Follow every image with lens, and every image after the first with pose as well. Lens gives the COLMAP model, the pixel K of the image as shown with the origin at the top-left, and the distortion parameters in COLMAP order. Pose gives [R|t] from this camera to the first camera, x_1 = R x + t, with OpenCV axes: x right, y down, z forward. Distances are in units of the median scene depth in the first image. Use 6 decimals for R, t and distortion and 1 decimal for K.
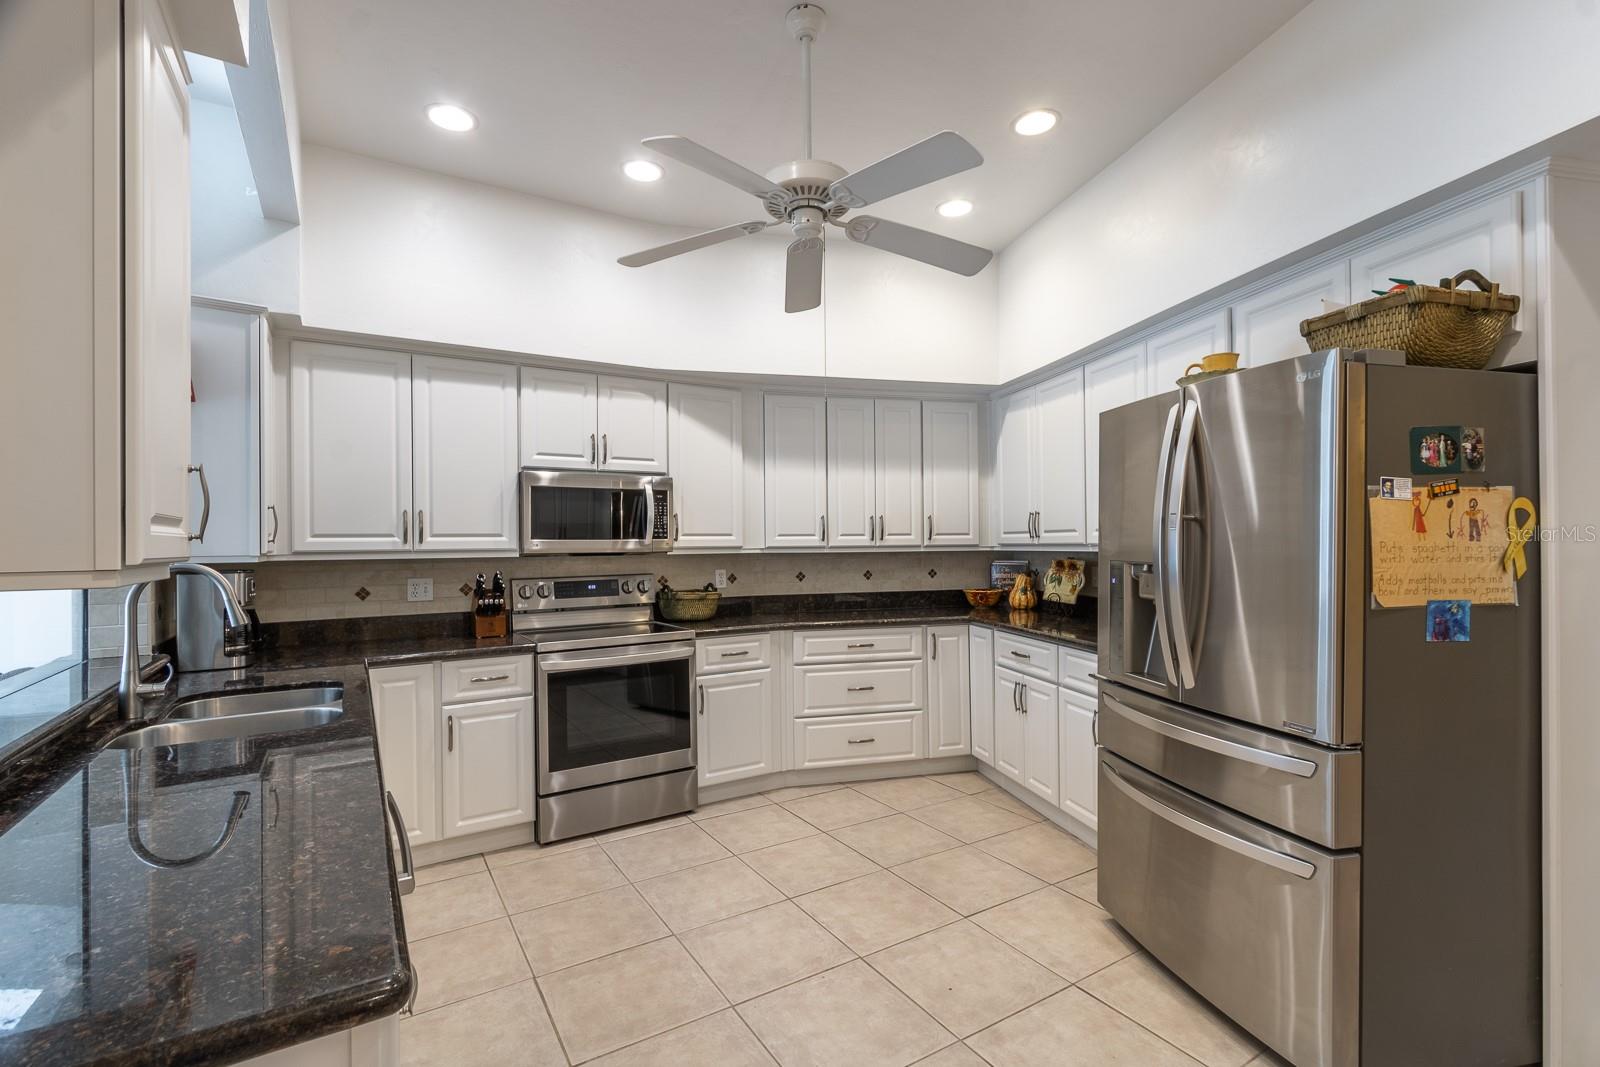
lens RADIAL K [[739.9, 0, 797.5], [0, 739.9, 536.6], [0, 0, 1]] dist [0.001610, -0.001417]
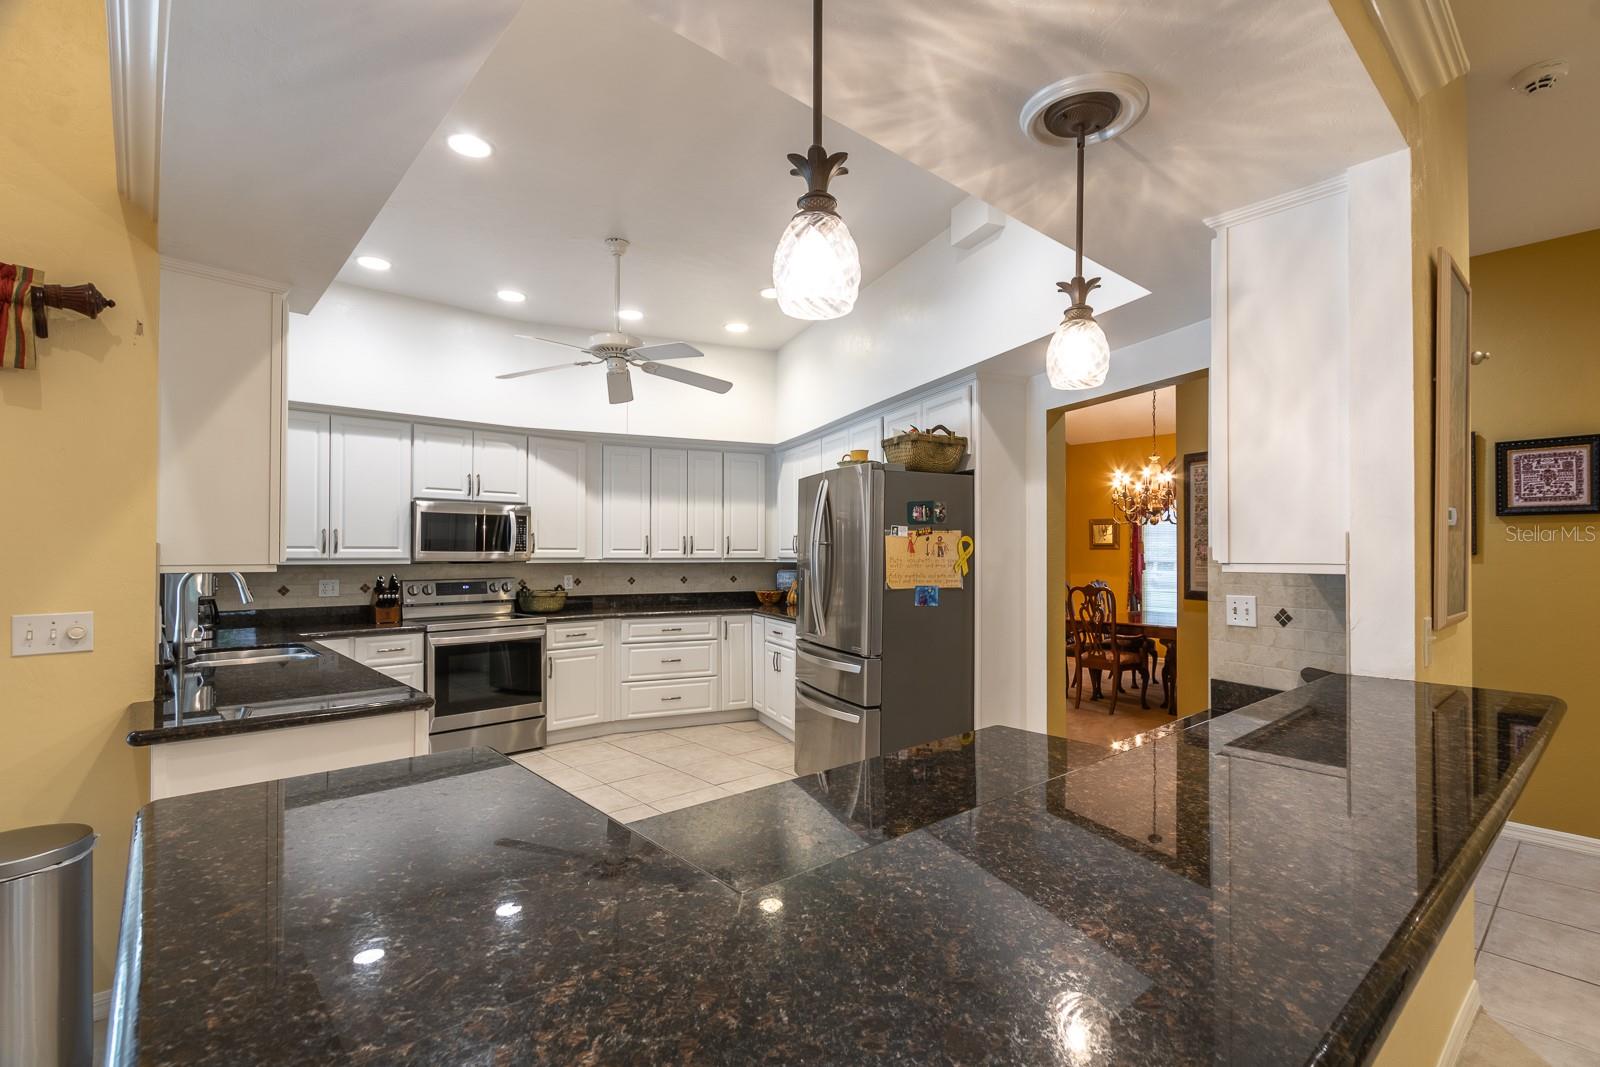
lens RADIAL K [[739.9, 0, 809.7], [0, 739.9, 543.4], [0, 0, 1]] dist [0.001610, -0.001417]
pose [[0.981609, 0.011648, 0.190548, 0.084330], [-0.009980, 0.999903, -0.009714, -0.004290], [-0.190643, 0.007634, 0.981630, -0.477386]]
